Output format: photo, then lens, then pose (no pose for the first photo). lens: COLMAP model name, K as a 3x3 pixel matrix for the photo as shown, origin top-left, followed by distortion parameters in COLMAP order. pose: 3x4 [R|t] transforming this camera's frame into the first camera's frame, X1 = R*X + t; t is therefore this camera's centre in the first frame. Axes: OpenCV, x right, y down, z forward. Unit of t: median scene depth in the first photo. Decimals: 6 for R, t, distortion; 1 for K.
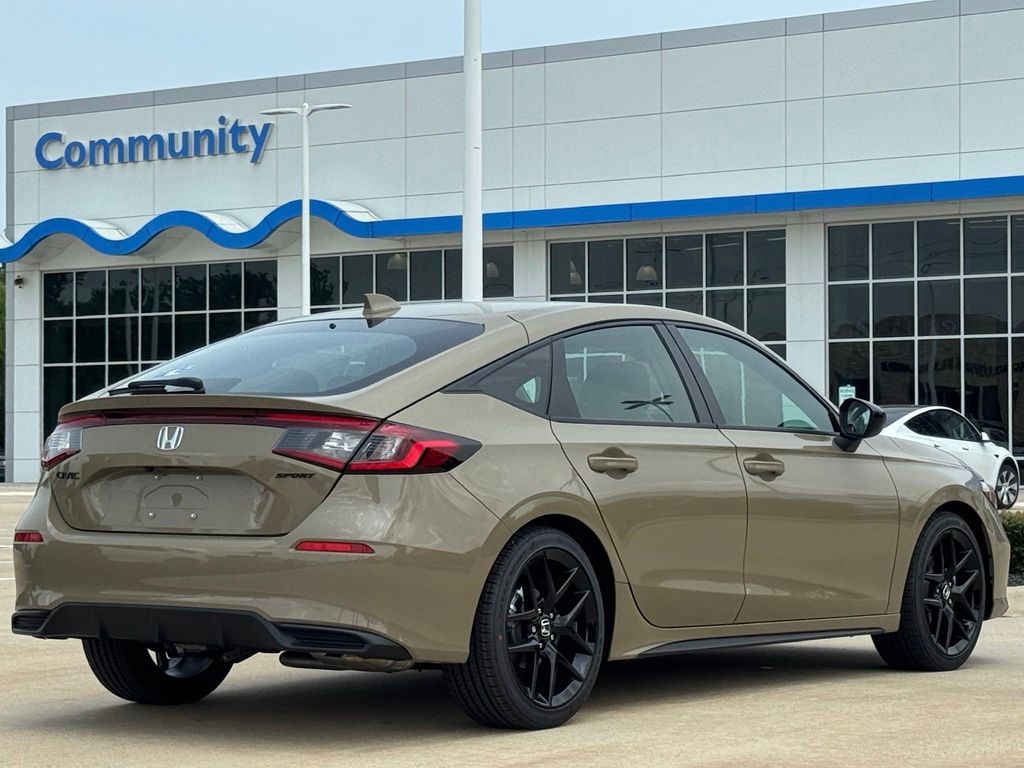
lens RADIAL K [[2950.1, 0, 512.0], [0, 2950.1, 384.0], [0, 0, 1]] dist [0.075816, 0.553277]
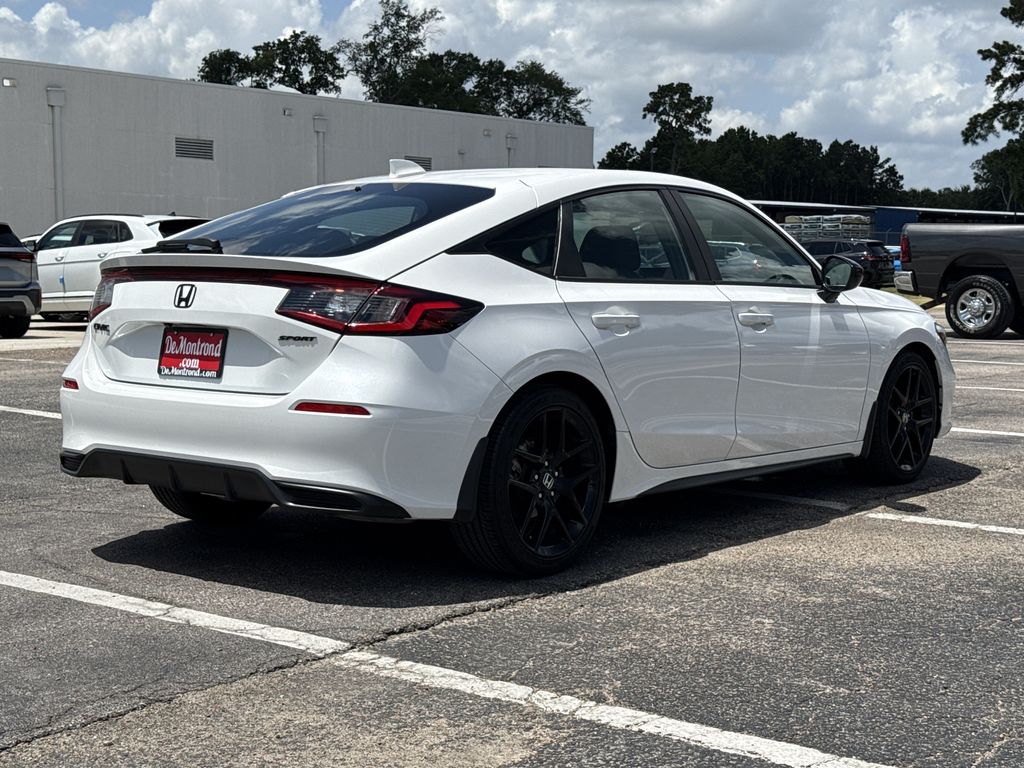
lens RADIAL K [[1605.8, 0, 512.0], [0, 1605.8, 384.0], [0, 0, 1]] dist [0.075229, 0.110299]
pose [[0.998735, 0.013193, -0.048519, 0.025437], [-0.008382, 0.995146, 0.098052, -0.006736], [0.049577, -0.097521, 0.993998, 0.427167]]
